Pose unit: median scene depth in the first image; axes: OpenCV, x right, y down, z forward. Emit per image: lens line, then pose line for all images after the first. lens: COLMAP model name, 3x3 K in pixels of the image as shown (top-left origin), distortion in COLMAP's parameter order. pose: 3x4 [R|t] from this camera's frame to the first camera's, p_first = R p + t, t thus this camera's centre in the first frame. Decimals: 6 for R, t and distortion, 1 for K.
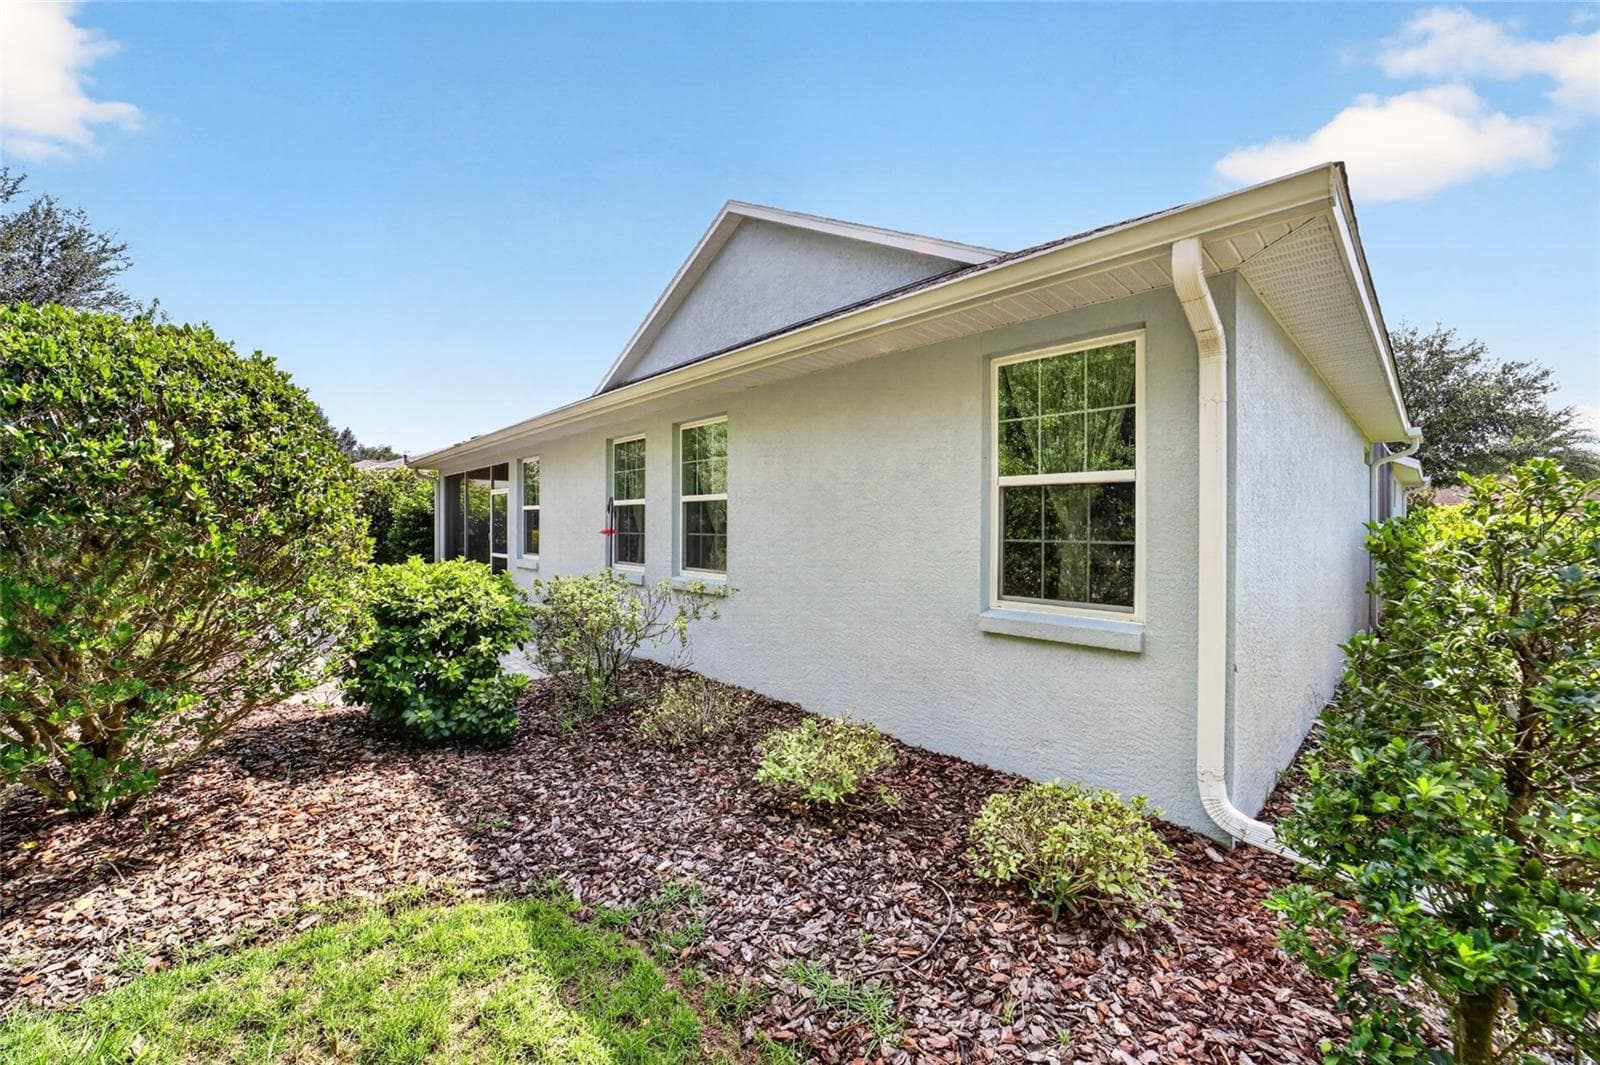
lens RADIAL K [[616.3, 0, 800.0], [0, 616.3, 532.5], [0, 0, 1]] dist [-0.034533, 0.000368]
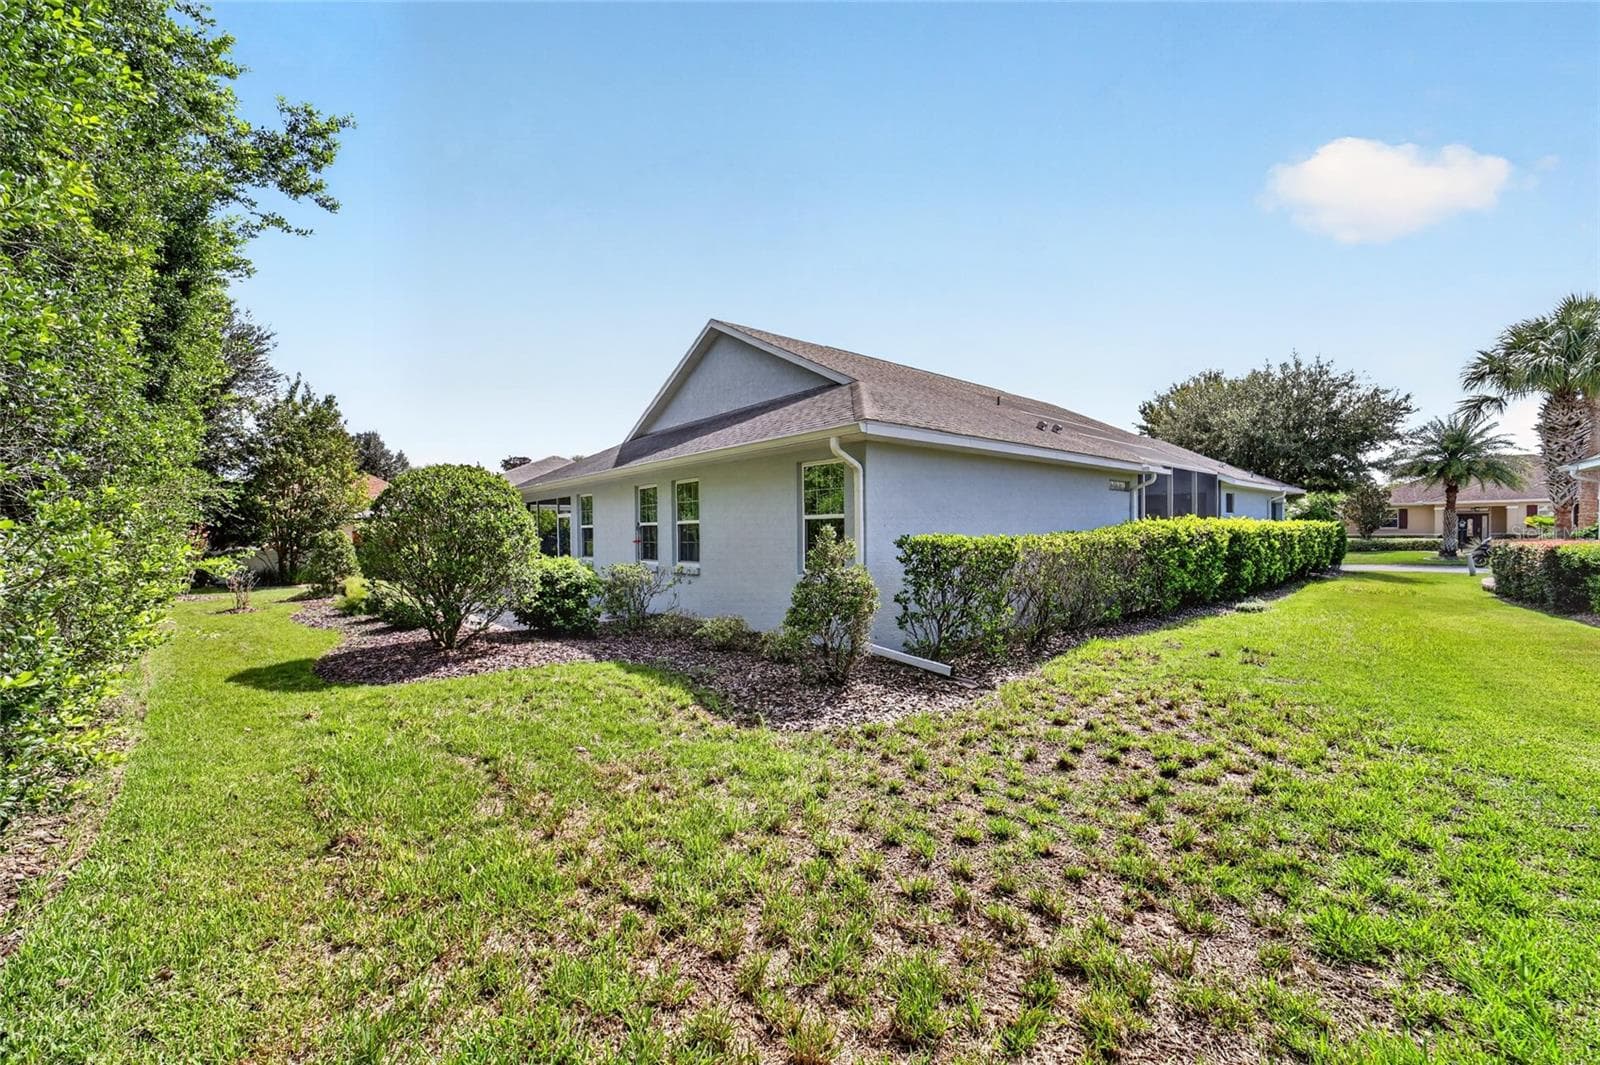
lens RADIAL K [[624.5, 0, 802.3], [0, 624.5, 537.4], [0, 0, 1]] dist [-0.038402, 0.007743]
pose [[0.999261, -0.013814, -0.035867, 0.212766], [0.013790, 0.999905, -0.000899, -0.003692], [0.035876, 0.000403, 0.999356, -0.721495]]
